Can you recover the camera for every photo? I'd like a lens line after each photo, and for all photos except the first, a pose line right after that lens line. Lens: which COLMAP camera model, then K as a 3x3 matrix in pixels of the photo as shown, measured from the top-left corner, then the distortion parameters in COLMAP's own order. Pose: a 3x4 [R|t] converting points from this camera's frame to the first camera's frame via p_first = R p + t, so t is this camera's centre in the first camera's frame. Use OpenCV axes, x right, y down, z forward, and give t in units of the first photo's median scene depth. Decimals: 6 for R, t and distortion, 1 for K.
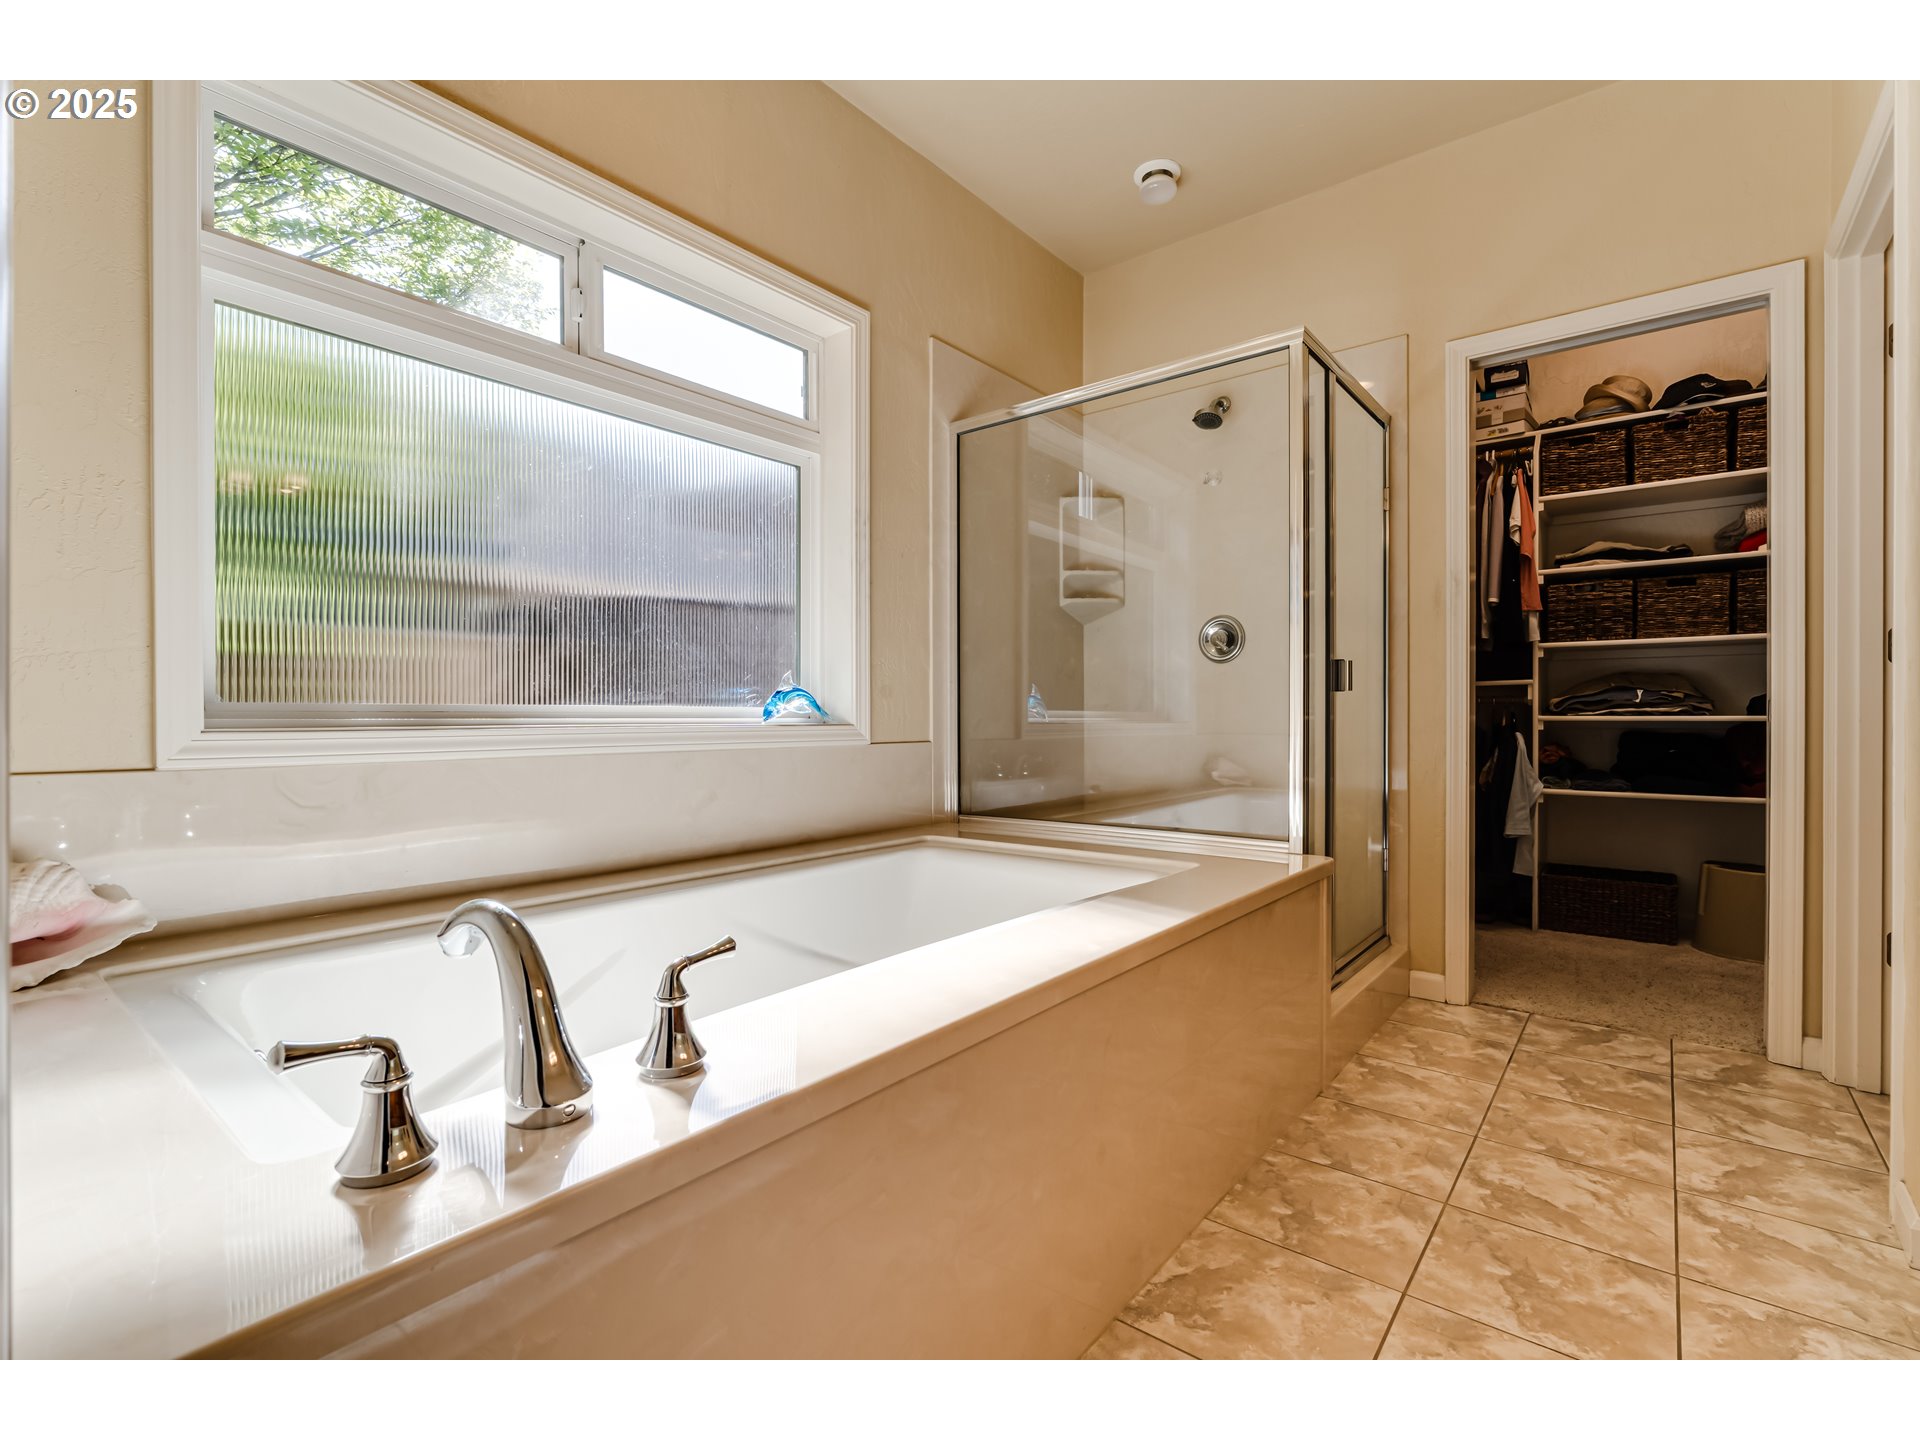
lens RADIAL K [[882.4, 0, 964.3], [0, 882.4, 717.6], [0, 0, 1]] dist [0.000620, -0.000243]
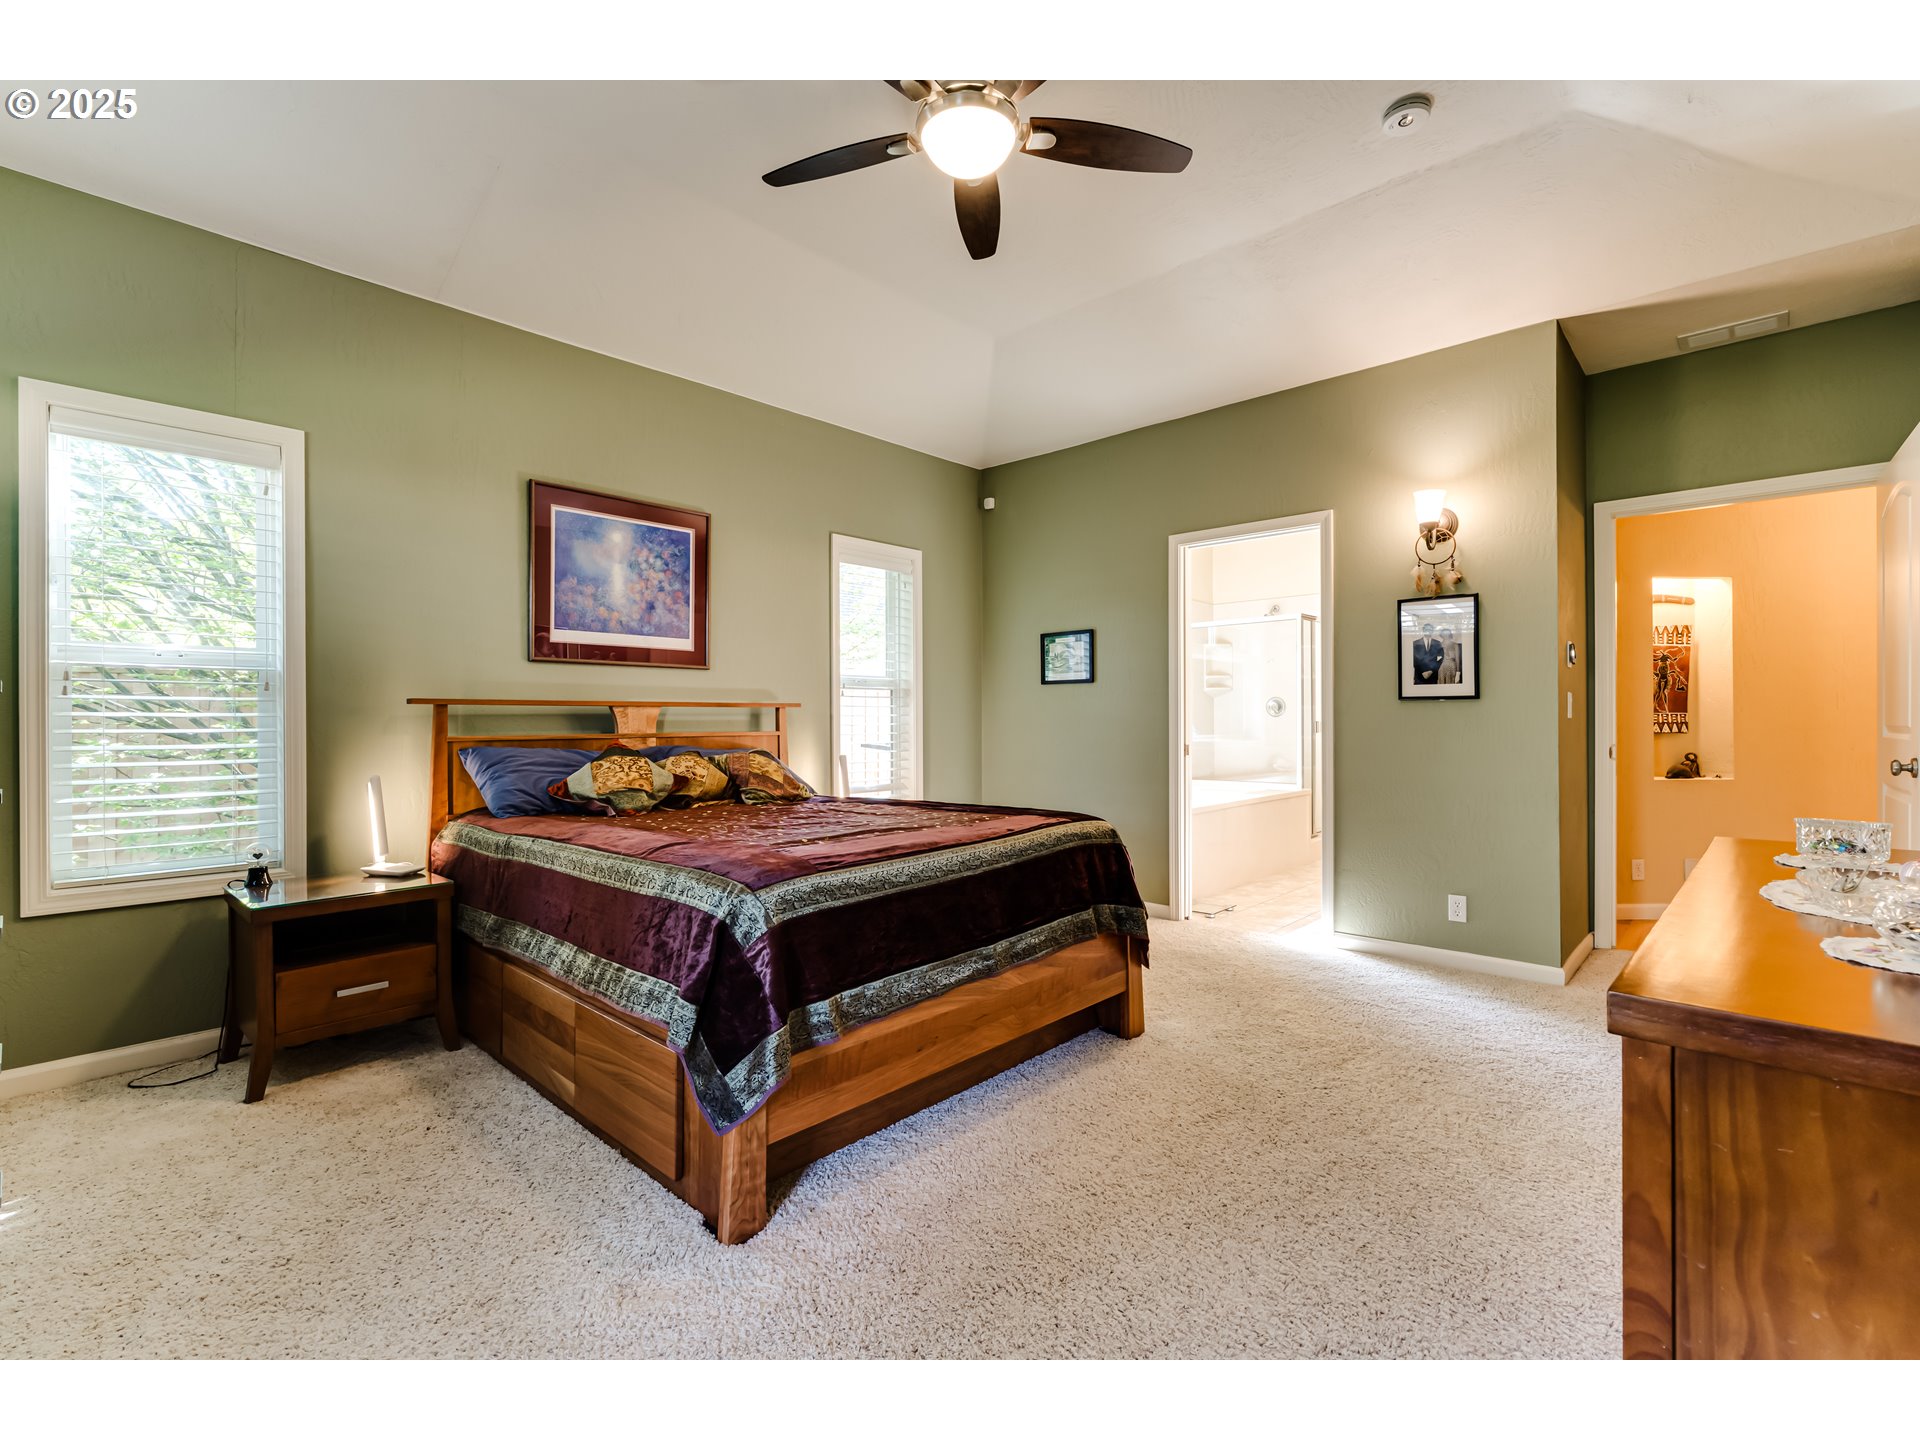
lens RADIAL K [[861.0, 0, 960.0], [0, 861.0, 720.0], [0, 0, 1]] dist [-0.003035, -0.000244]
pose [[0.996608, 0.000080, -0.082290, -0.350706], [-0.000490, 0.999988, -0.004956, -0.036875], [0.082289, 0.004979, 0.996596, -1.322885]]
